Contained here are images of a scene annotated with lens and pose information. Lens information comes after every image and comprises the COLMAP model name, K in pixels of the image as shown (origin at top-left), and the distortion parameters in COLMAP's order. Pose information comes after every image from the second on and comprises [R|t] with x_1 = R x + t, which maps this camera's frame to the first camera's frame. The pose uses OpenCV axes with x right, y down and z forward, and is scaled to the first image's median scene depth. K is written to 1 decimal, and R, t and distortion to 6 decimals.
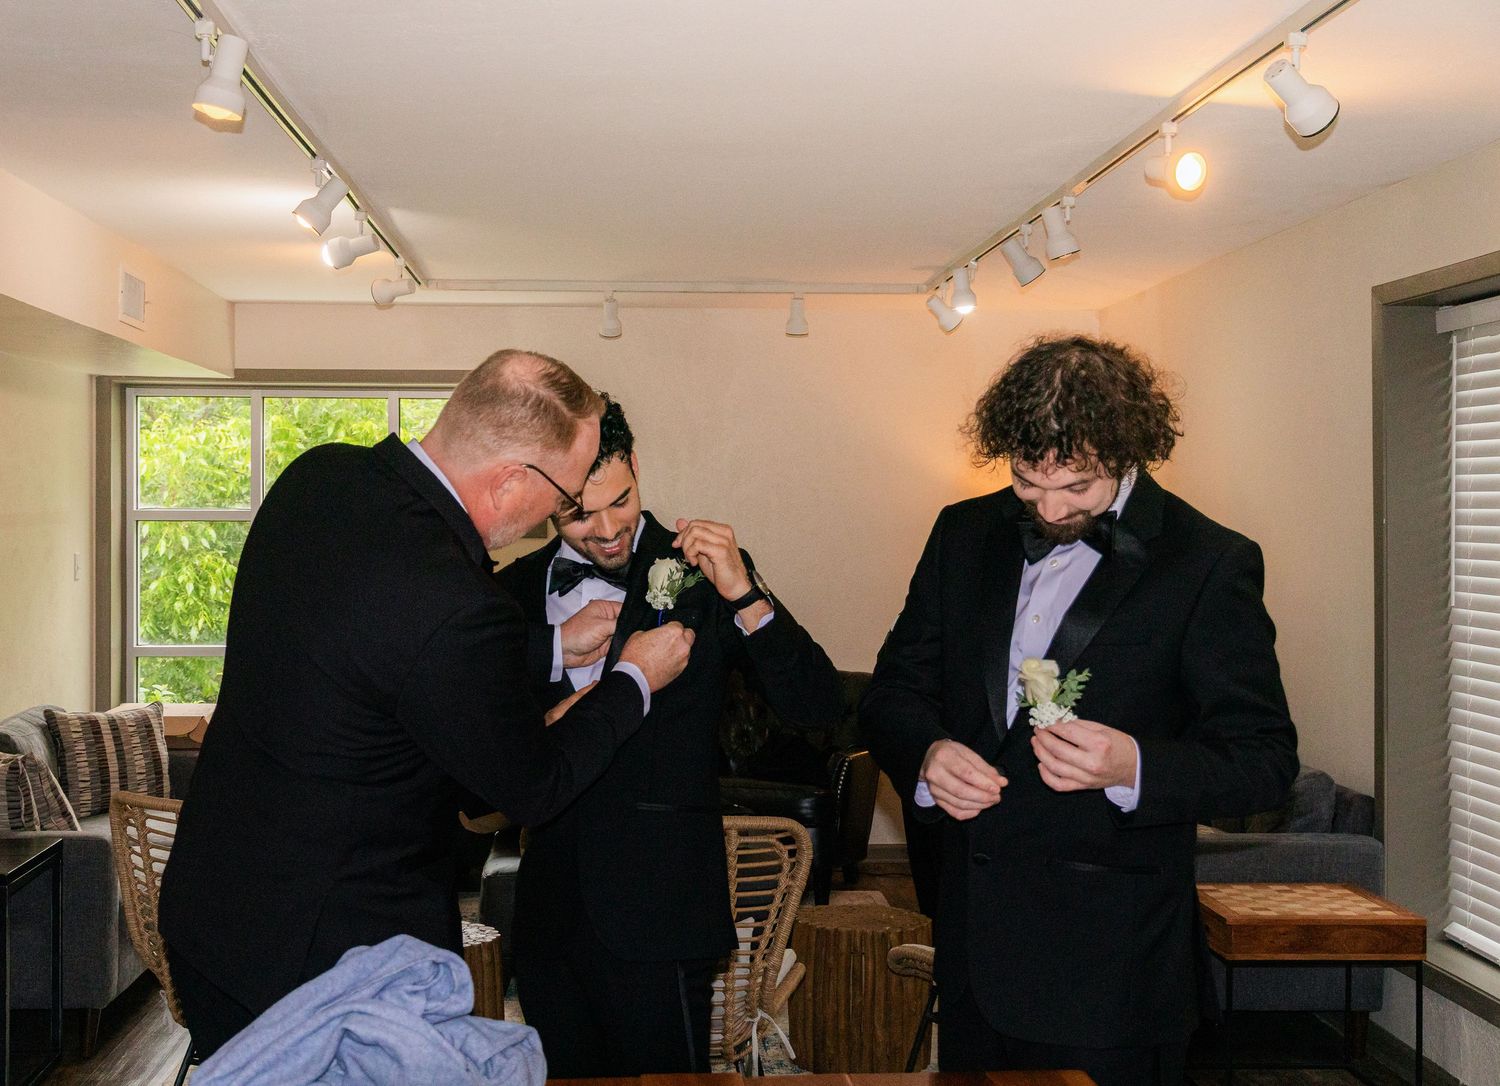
lens RADIAL K [[1853.1, 0, 750.0], [0, 1853.1, 543.0], [0, 0, 1]] dist [0.170953, 0.011675]
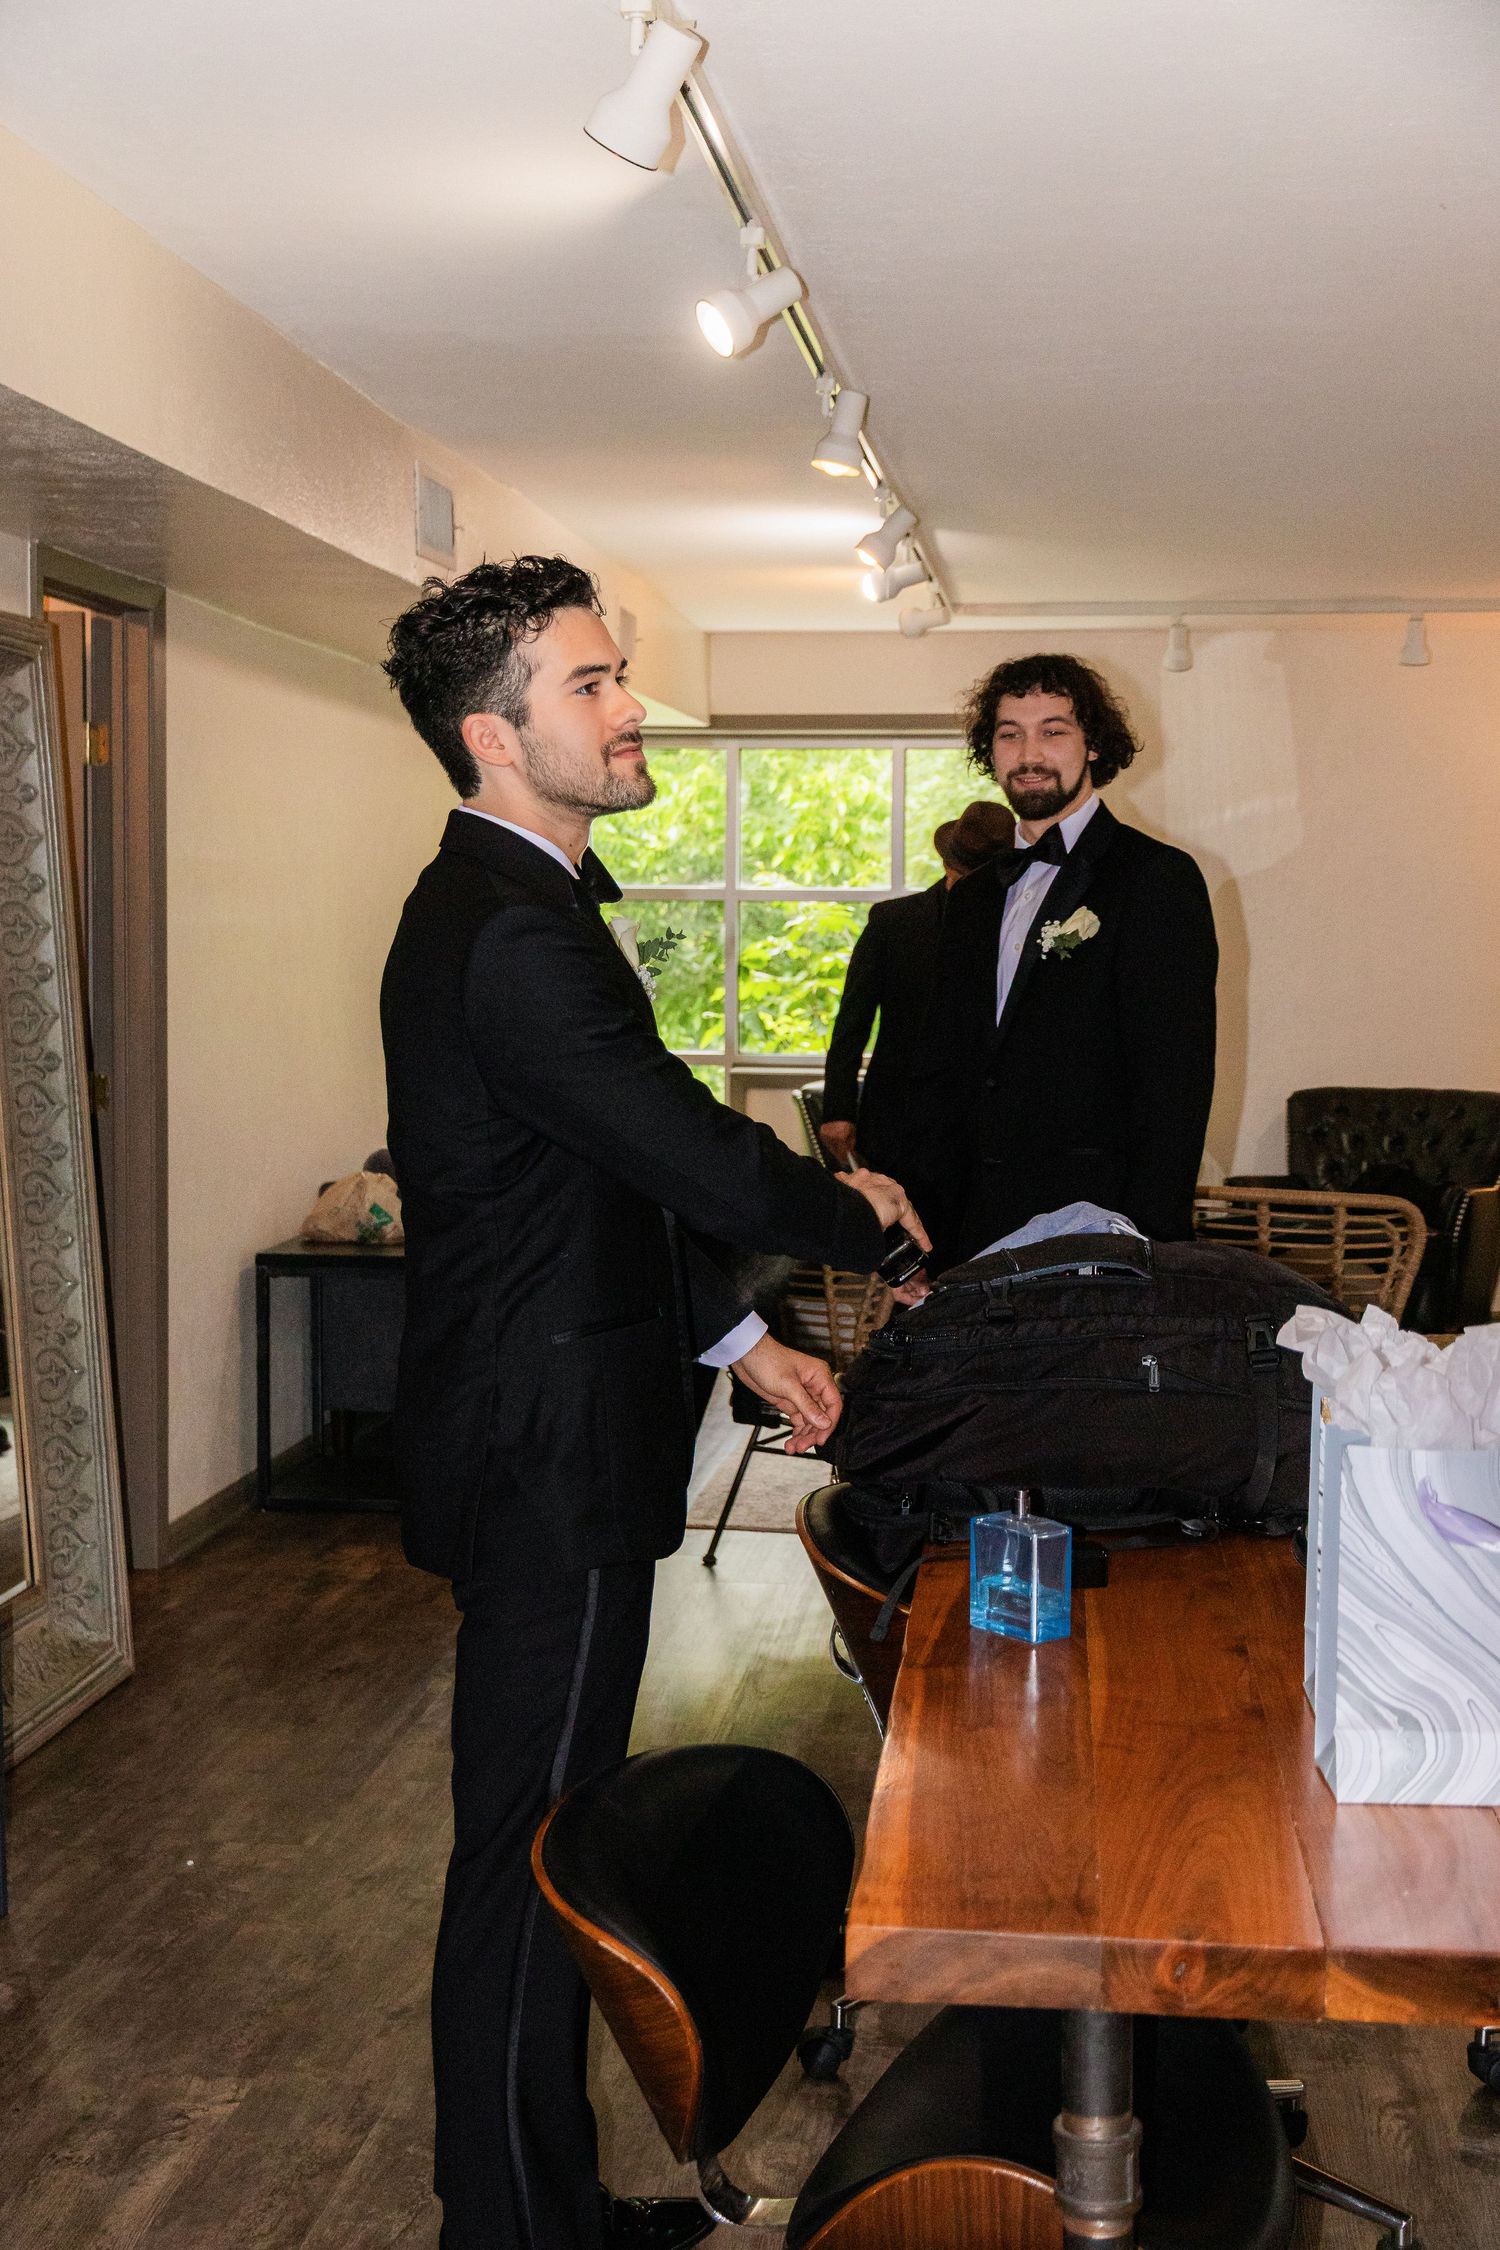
lens RADIAL K [[2908.4, 0, 750.0], [0, 2908.4, 1125.0], [0, 0, 1]] dist [-0.017892, -0.007119]
pose [[0.981518, 0.019884, -0.190336, -0.014562], [-0.010037, 0.998567, 0.052562, 0.023663], [0.191108, -0.049680, 0.980311, -0.308194]]
